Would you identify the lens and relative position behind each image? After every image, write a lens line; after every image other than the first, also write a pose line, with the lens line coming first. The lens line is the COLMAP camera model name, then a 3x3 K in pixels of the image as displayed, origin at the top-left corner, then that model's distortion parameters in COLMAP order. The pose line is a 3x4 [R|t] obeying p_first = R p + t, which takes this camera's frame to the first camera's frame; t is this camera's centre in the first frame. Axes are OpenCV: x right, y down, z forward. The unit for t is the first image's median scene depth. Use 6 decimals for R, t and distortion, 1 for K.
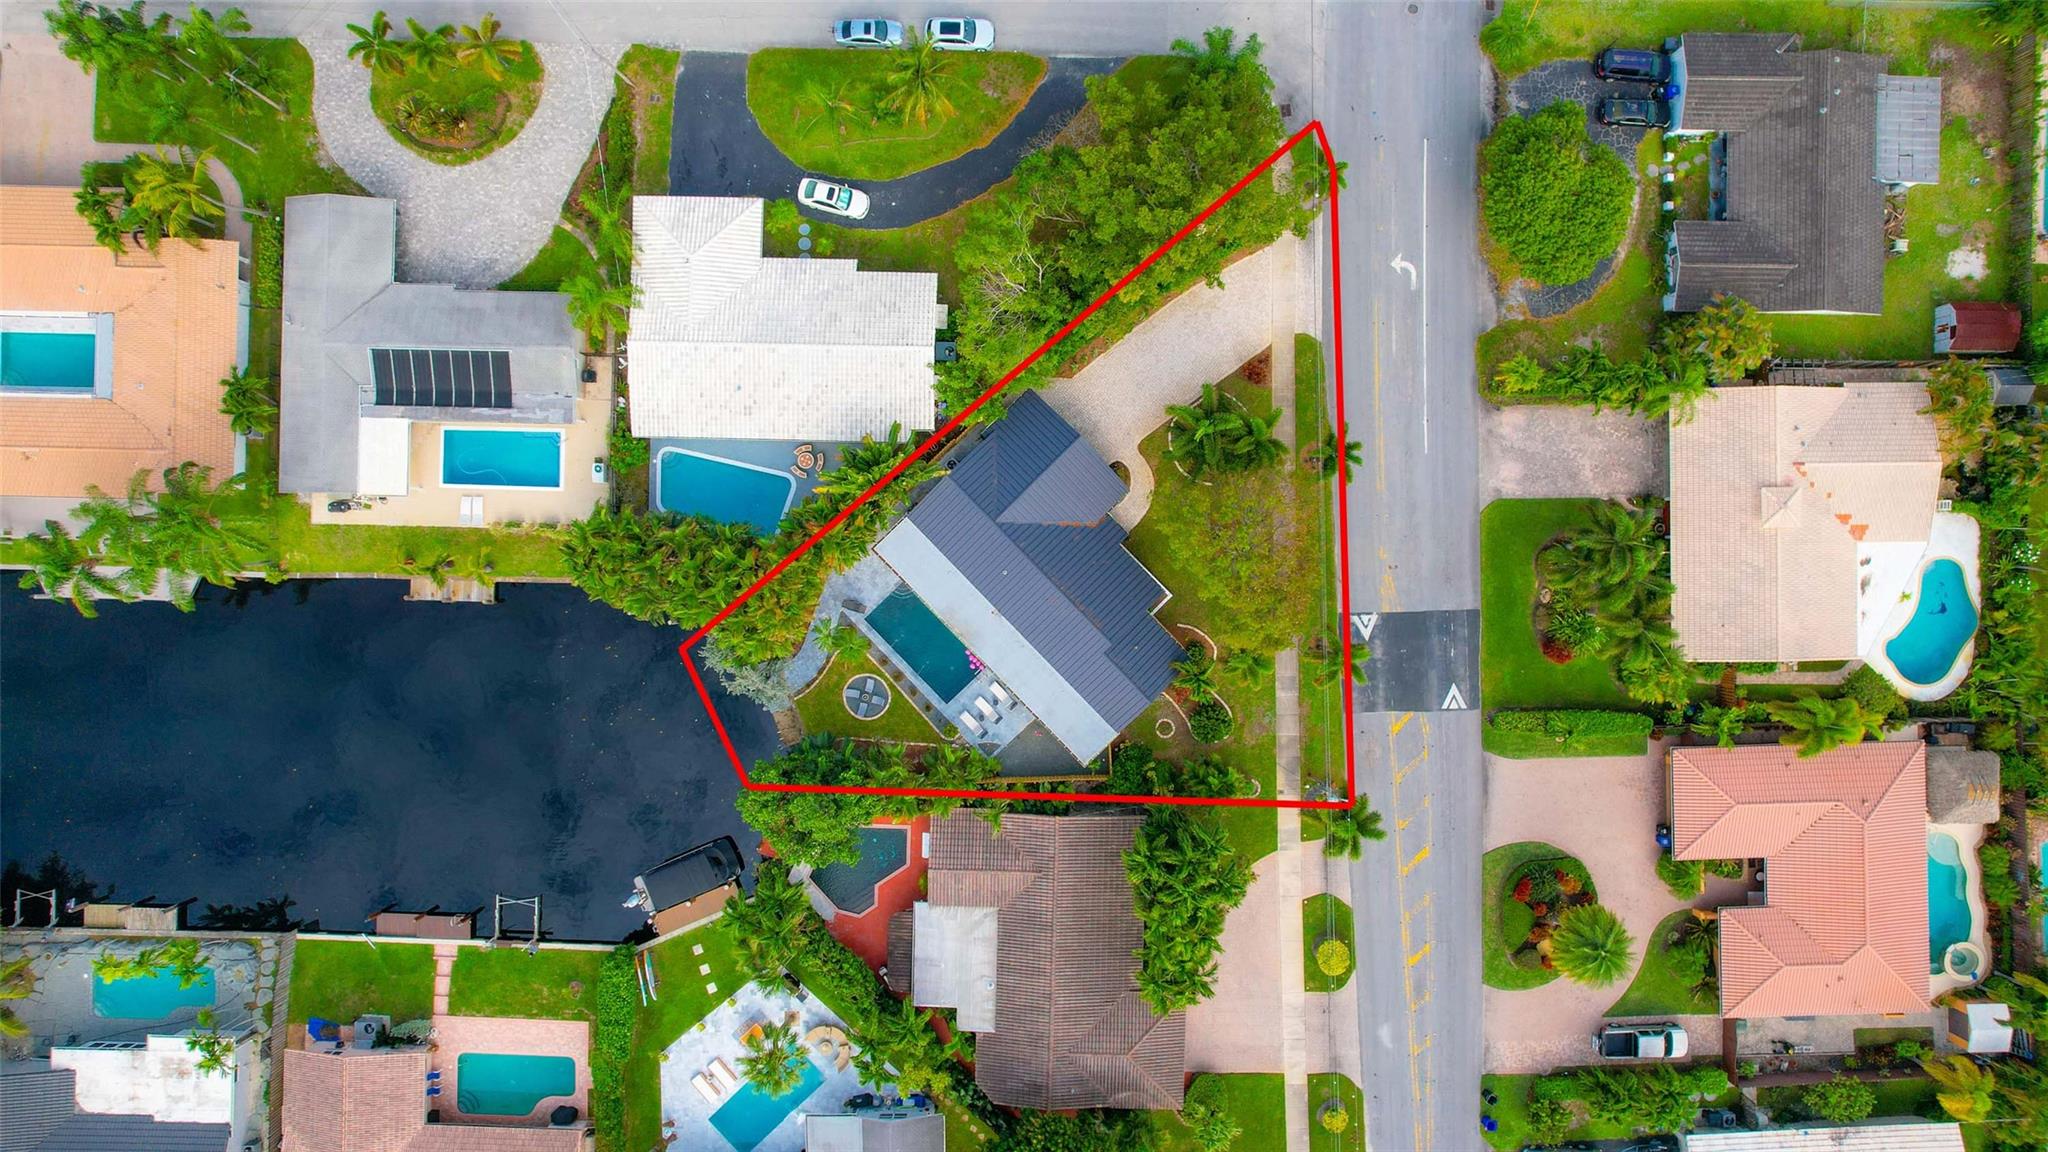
lens RADIAL K [[1308.3, 0, 1024.0], [0, 1308.3, 576.0], [0, 0, 1]] dist [-0.010462, 0.001035]
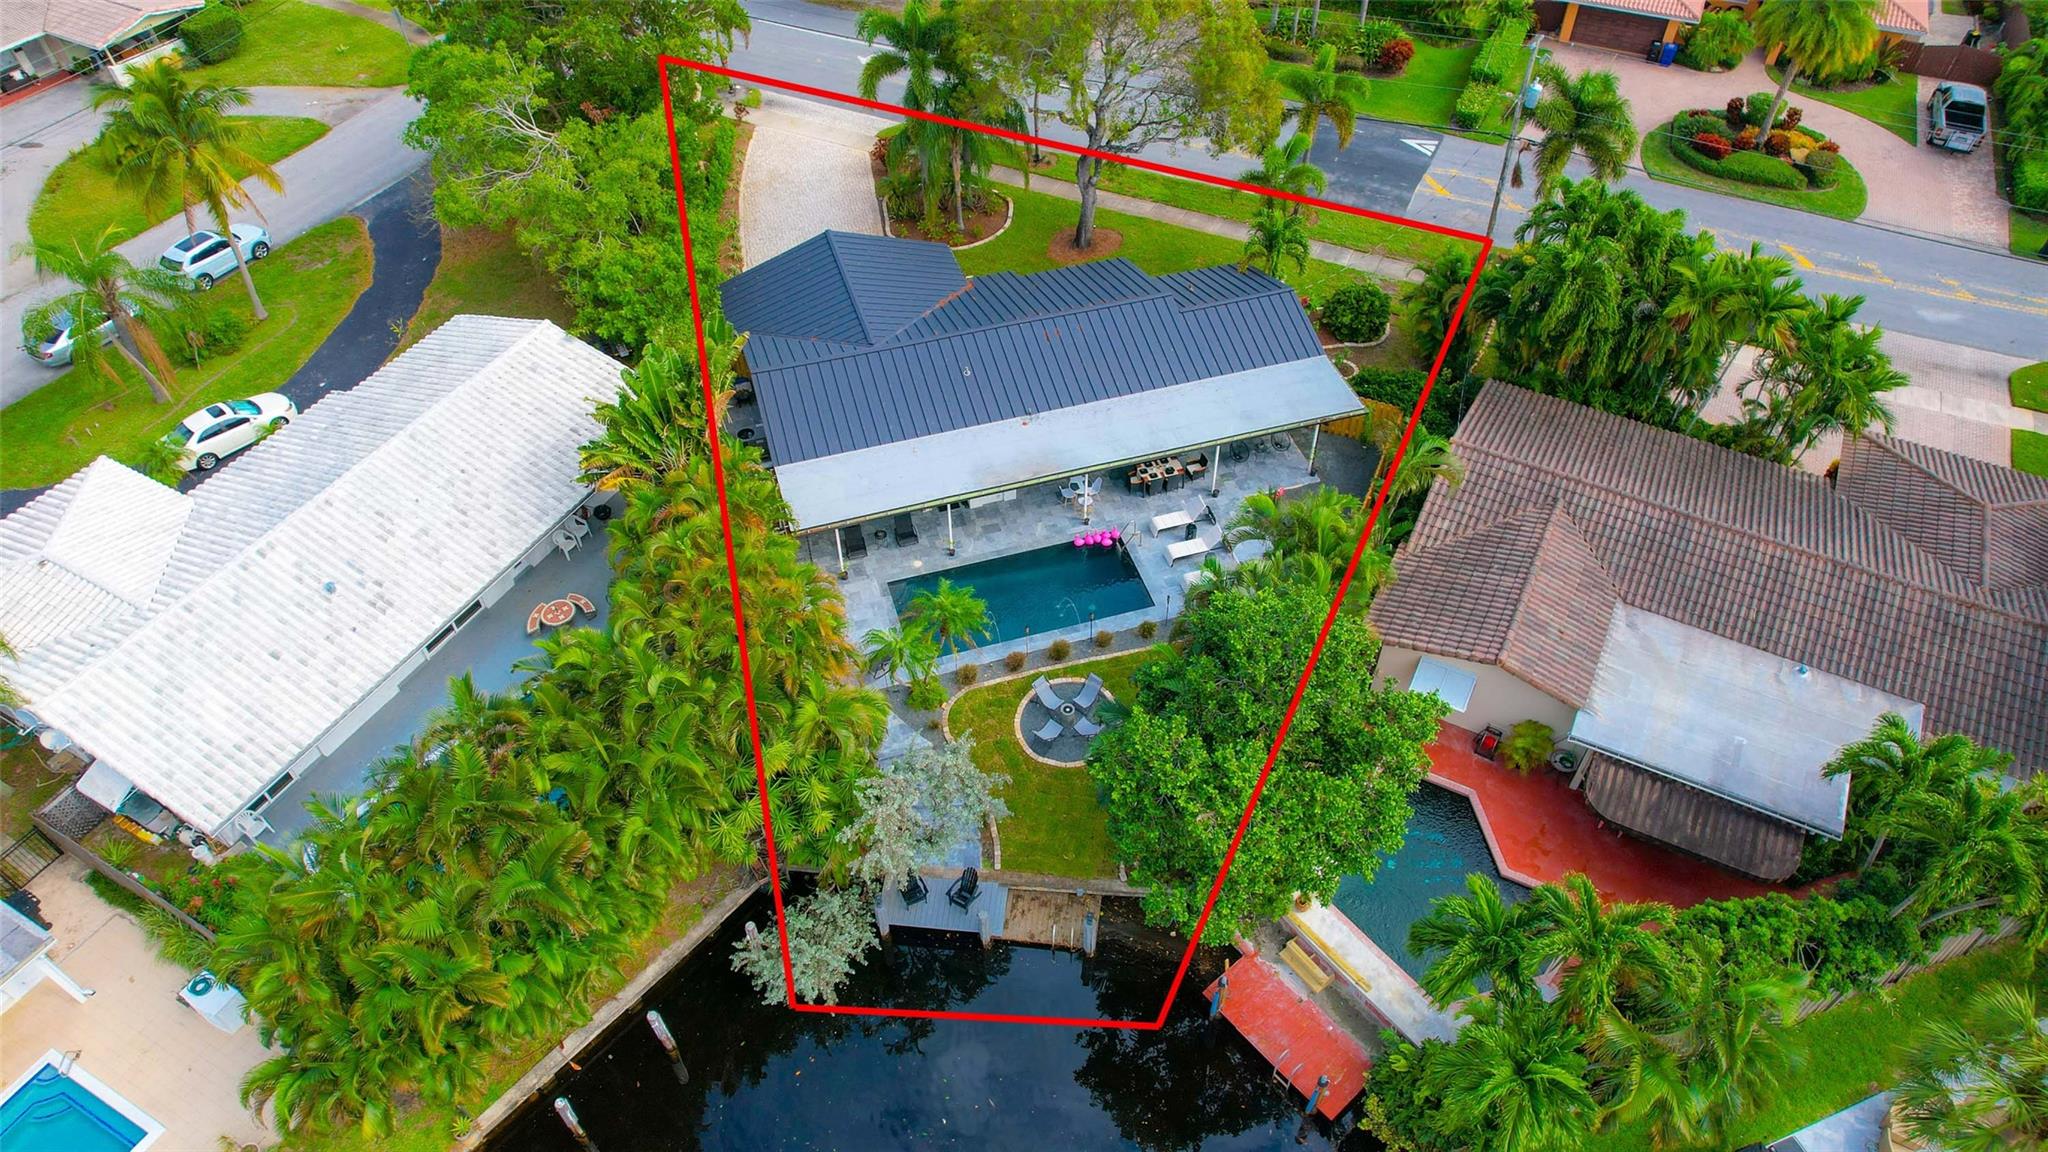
lens RADIAL K [[1308.3, 0, 1024.0], [0, 1308.3, 576.0], [0, 0, 1]] dist [-0.010462, 0.001035]
pose [[0.452455, -0.640885, 0.620122, -0.371882], [0.891698, 0.315251, -0.324796, 0.207771], [0.012663, 0.699917, 0.714112, 0.649760]]
